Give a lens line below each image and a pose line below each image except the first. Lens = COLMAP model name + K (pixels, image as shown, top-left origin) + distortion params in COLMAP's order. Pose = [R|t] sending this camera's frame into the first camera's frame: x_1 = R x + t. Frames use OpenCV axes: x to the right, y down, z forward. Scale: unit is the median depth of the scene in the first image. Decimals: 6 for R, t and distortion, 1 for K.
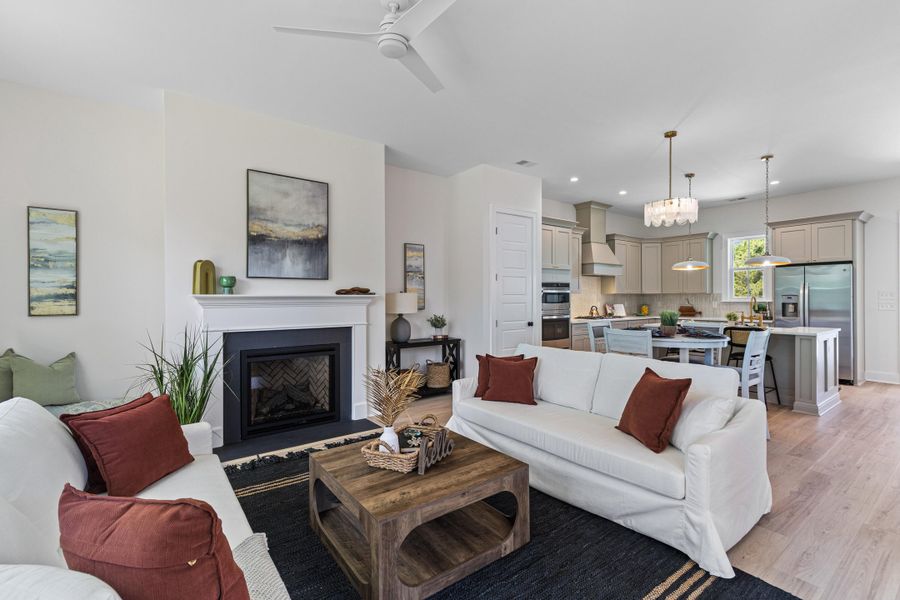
lens RADIAL K [[406.5, 0, 450.1], [0, 406.5, 295.3], [0, 0, 1]] dist [0.003936, -0.000111]
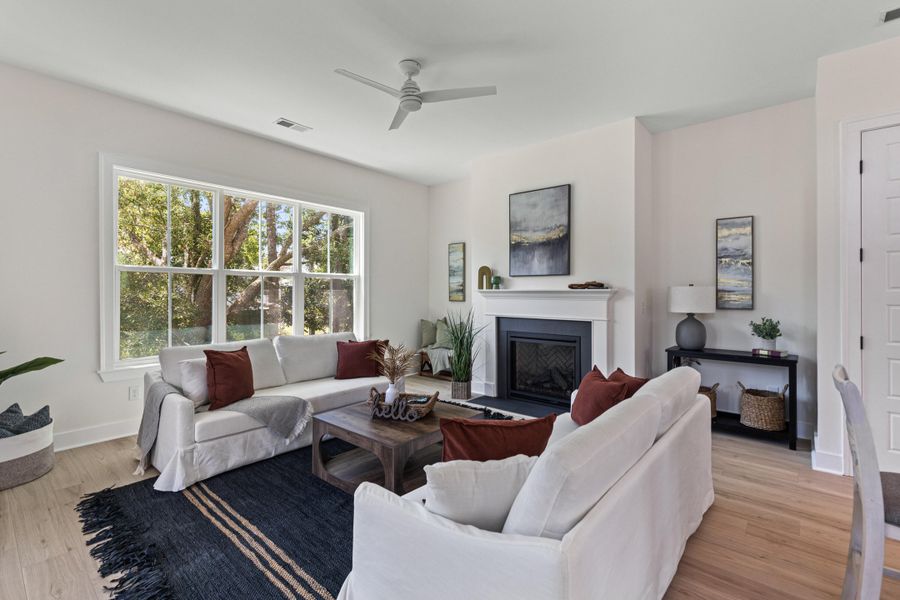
lens RADIAL K [[406.5, 0, 450.1], [0, 406.5, 295.3], [0, 0, 1]] dist [0.003936, -0.000111]
pose [[0.212118, 0.012177, -0.977168, 0.588225], [0.003588, 0.999906, 0.013240, -0.000675], [0.977237, -0.006315, 0.212054, 0.413731]]
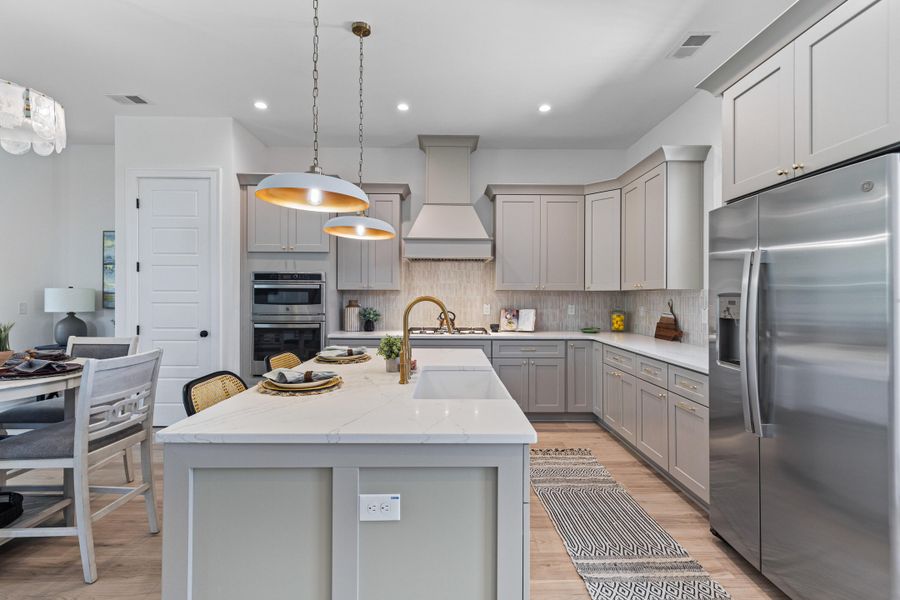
lens RADIAL K [[402.0, 0, 452.4], [0, 402.0, 295.2], [0, 0, 1]] dist [0.000906, -0.000216]
pose [[0.809741, 0.006727, -0.586749, 1.133221], [-0.005791, 0.999977, 0.003473, 0.001449], [0.586759, 0.000586, 0.809761, 0.844221]]
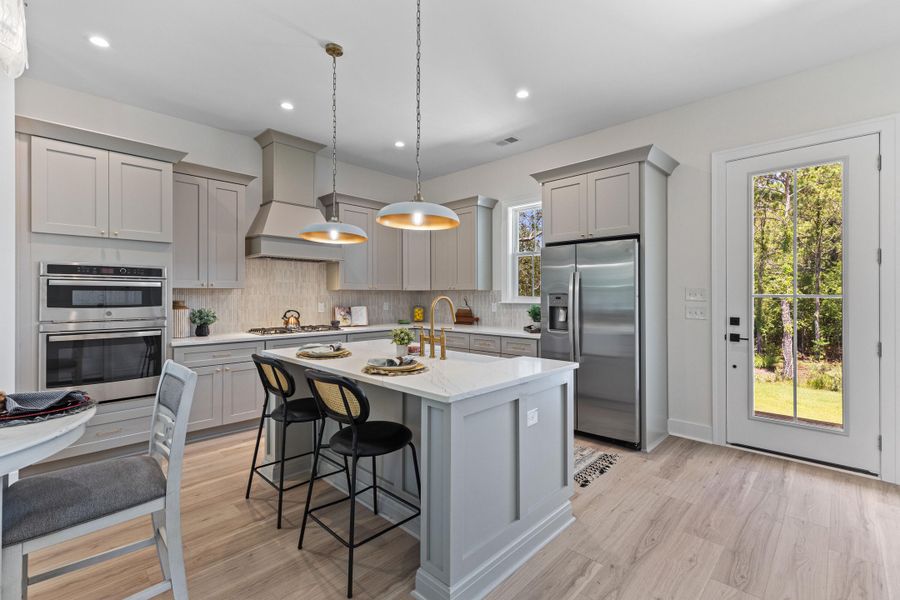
lens RADIAL K [[402.0, 0, 452.4], [0, 402.0, 295.2], [0, 0, 1]] dist [0.000906, -0.000216]
pose [[0.986468, 0.004459, 0.163895, 0.787106], [-0.005157, 0.999979, 0.003832, 0.001163], [-0.163875, -0.004625, 0.986470, 0.600636]]
